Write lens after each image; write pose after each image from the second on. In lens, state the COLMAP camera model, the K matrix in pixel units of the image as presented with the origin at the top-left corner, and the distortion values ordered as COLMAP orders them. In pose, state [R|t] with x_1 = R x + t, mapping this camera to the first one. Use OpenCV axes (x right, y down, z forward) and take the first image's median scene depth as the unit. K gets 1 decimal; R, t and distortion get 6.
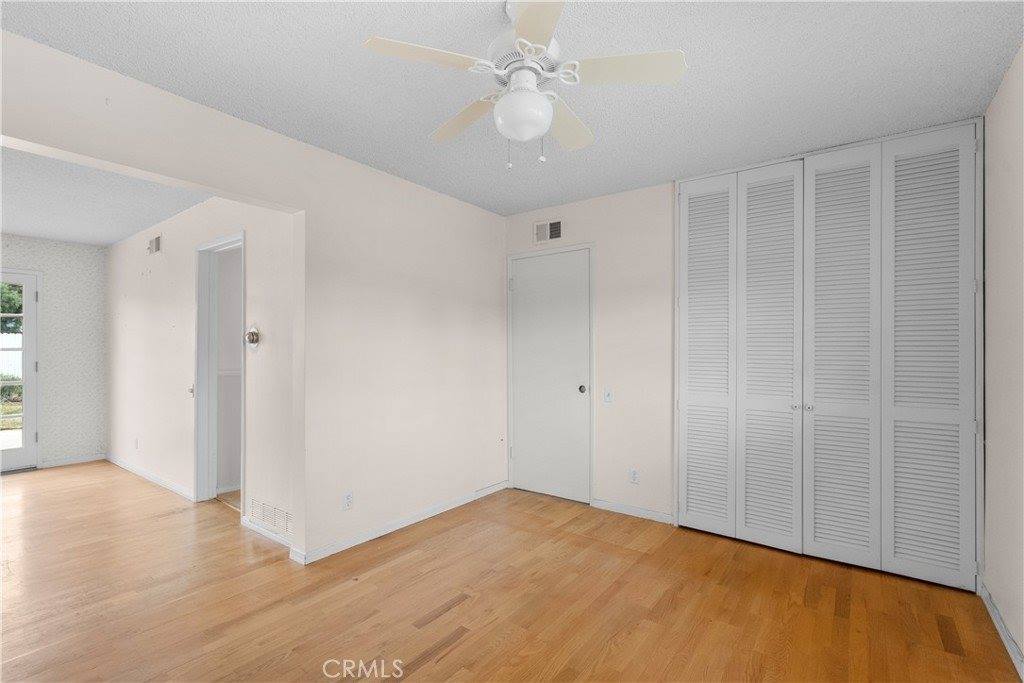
lens RADIAL K [[468.8, 0, 510.7], [0, 468.8, 347.1], [0, 0, 1]] dist [-0.000611, -0.000008]
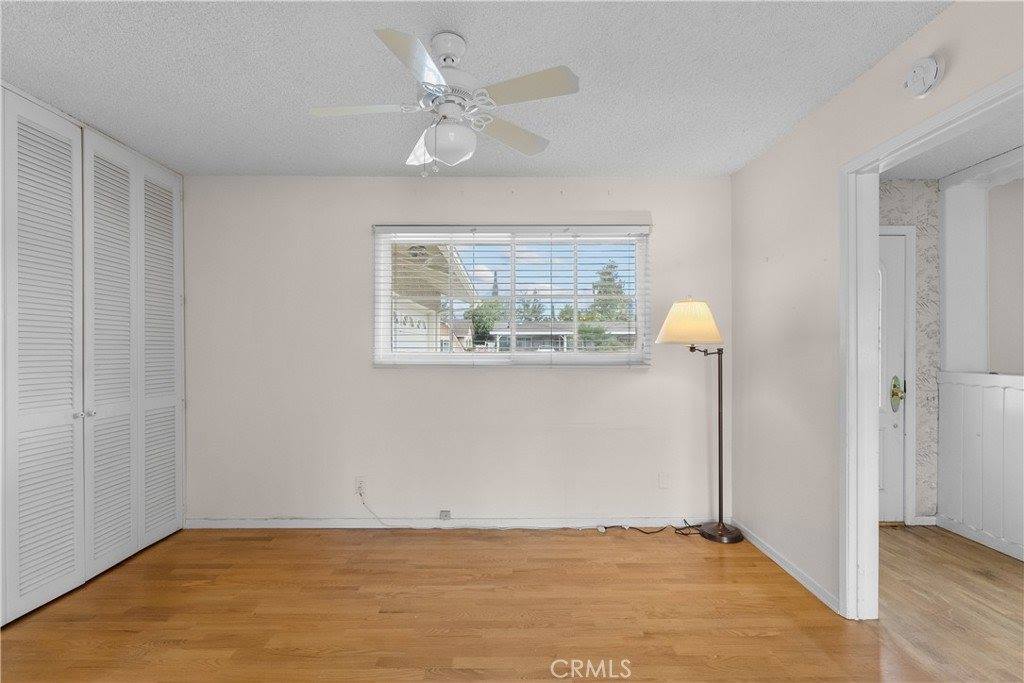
lens RADIAL K [[468.8, 0, 509.3], [0, 468.8, 346.8], [0, 0, 1]] dist [-0.000611, -0.000008]
pose [[-0.594361, 0.001088, 0.804198, -0.564588], [-0.000443, 0.999998, -0.001680, 0.003897], [-0.804198, -0.001354, -0.594359, 0.909582]]
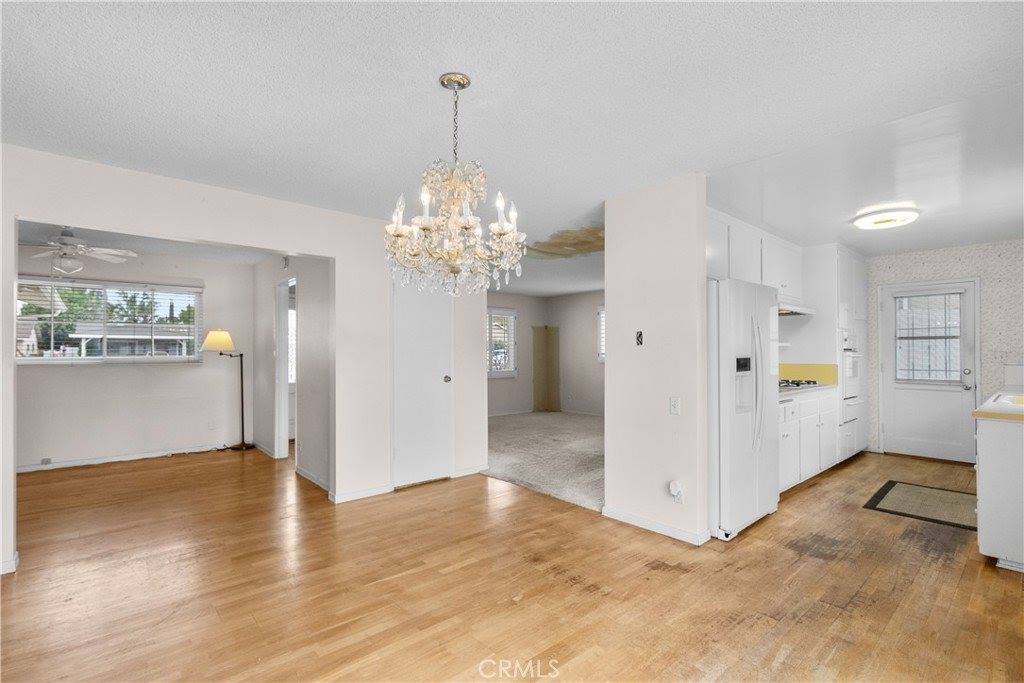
lens RADIAL K [[468.8, 0, 509.4], [0, 468.8, 350.1], [0, 0, 1]] dist [-0.000611, -0.000008]
pose [[-0.976208, 0.001721, 0.216828, -1.695938], [-0.000251, 0.999959, -0.009069, 0.007619], [-0.216834, -0.008908, -0.976168, 1.745138]]
